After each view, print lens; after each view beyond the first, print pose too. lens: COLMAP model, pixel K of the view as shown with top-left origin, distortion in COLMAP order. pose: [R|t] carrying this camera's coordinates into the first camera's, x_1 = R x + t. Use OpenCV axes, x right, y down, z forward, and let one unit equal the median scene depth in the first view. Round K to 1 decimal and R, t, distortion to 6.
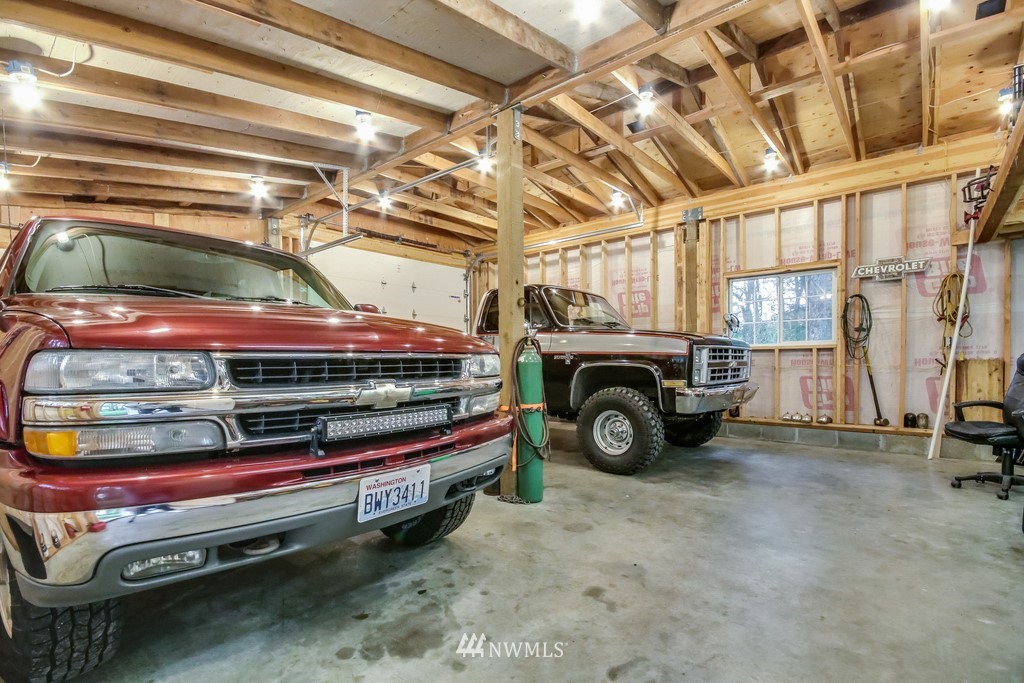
lens RADIAL K [[469.6, 0, 506.5], [0, 469.6, 345.9], [0, 0, 1]] dist [0.000619, -0.012148]
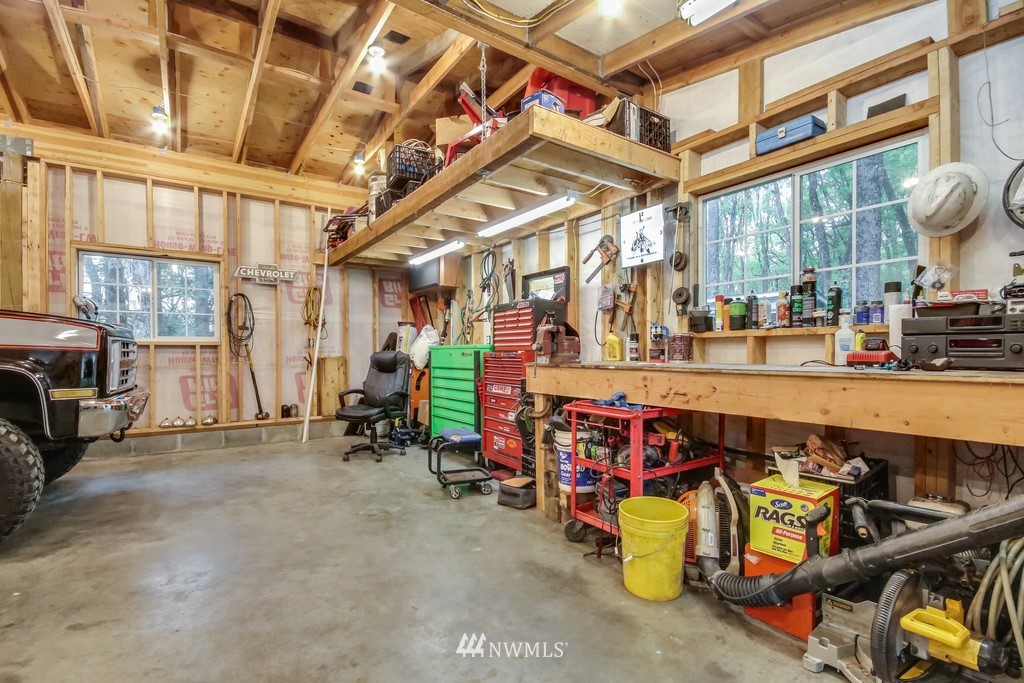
lens RADIAL K [[469.6, 0, 506.5], [0, 469.6, 345.9], [0, 0, 1]] dist [0.000619, -0.012148]
pose [[0.244487, 0.023176, 0.969375, -0.095768], [-0.027423, 0.999480, -0.016979, 0.005666], [-0.969265, -0.022432, 0.244996, 0.186650]]
